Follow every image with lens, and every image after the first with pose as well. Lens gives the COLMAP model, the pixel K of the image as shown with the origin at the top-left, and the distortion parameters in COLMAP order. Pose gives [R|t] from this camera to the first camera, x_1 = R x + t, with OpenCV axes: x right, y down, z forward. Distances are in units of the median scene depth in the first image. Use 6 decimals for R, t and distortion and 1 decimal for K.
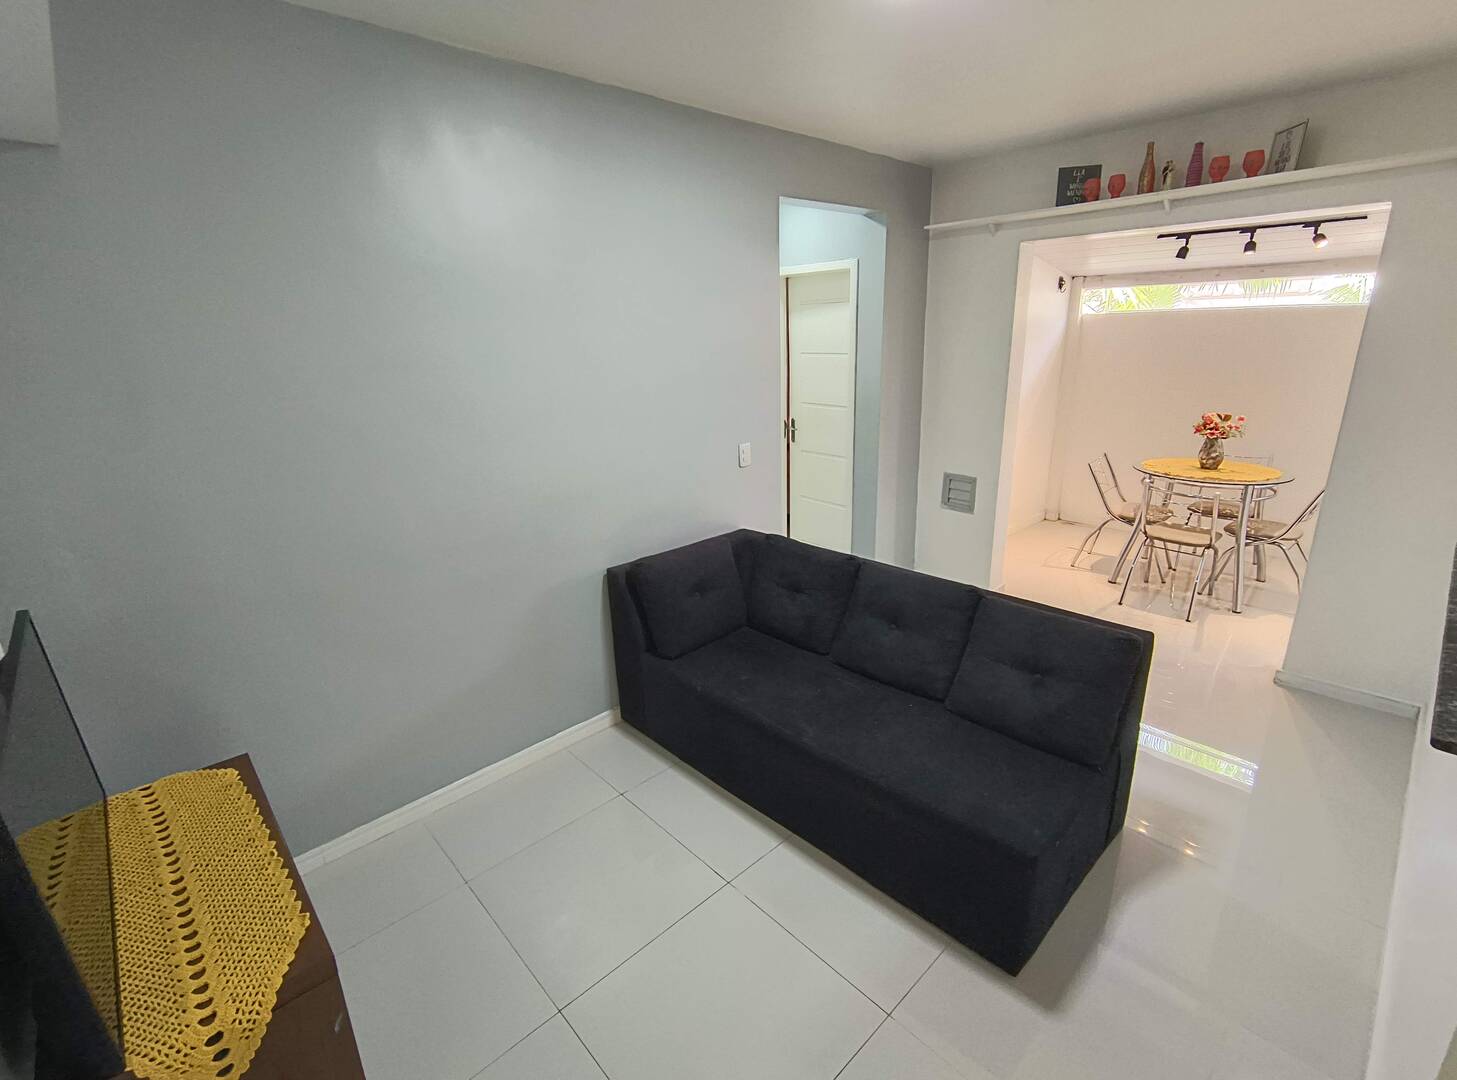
lens RADIAL K [[661.2, 0, 728.5], [0, 661.2, 540.0], [0, 0, 1]] dist [0.000416, 0.000065]
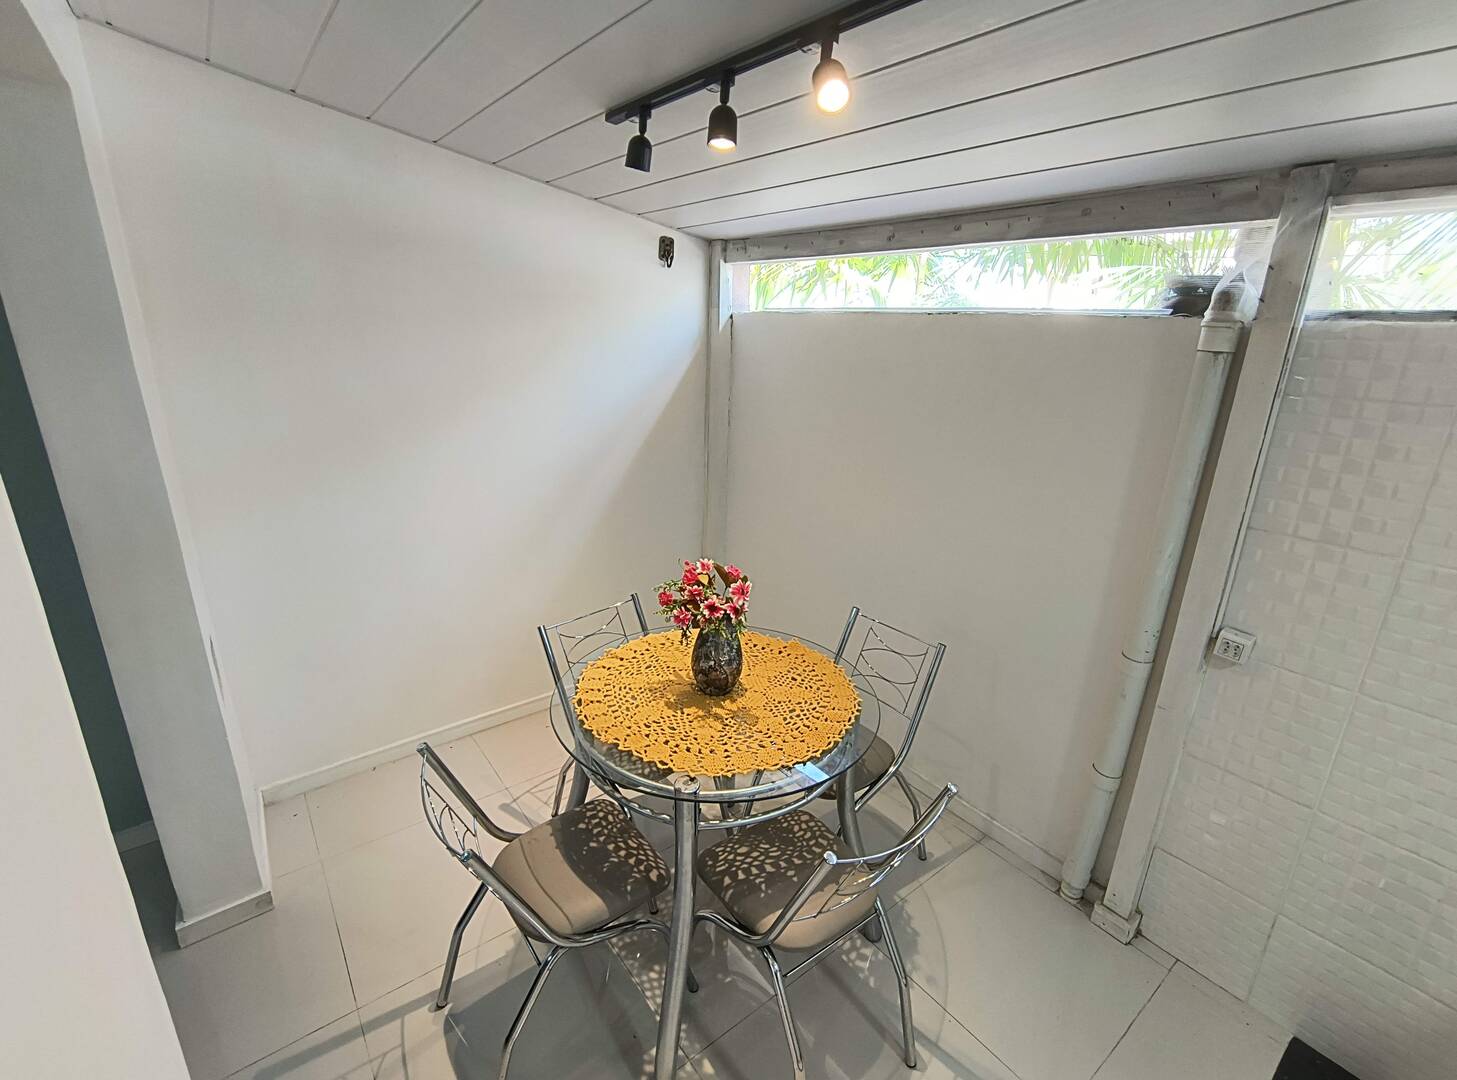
lens RADIAL K [[666.8, 0, 728.5], [0, 666.8, 540.0], [0, 0, 1]] dist [-0.002517, -0.000445]
pose [[0.993743, 0.080254, -0.077682, 0.719466], [-0.079150, 0.996715, 0.017188, -0.202911], [0.078806, -0.010932, 0.996830, 0.563146]]
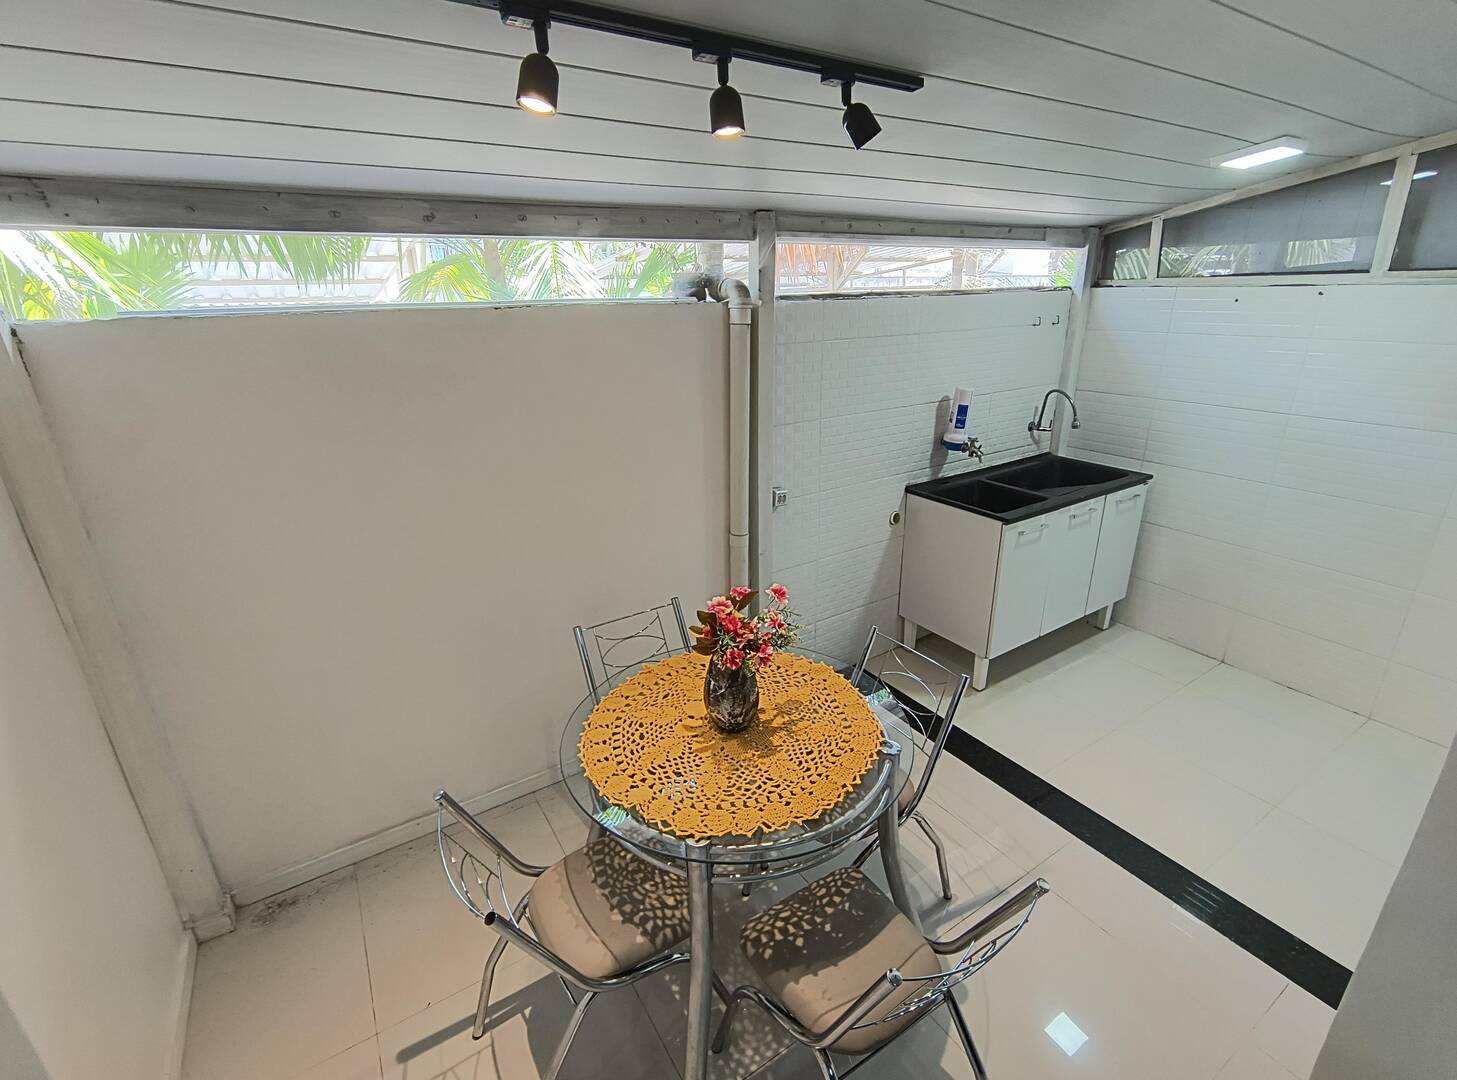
lens RADIAL K [[666.8, 0, 728.5], [0, 666.8, 540.0], [0, 0, 1]] dist [-0.002517, -0.000445]
pose [[0.188616, -0.319243, 0.928713, 0.384117], [0.307675, 0.917286, 0.252828, -0.292556], [-0.932609, 0.238054, 0.271238, 0.830219]]
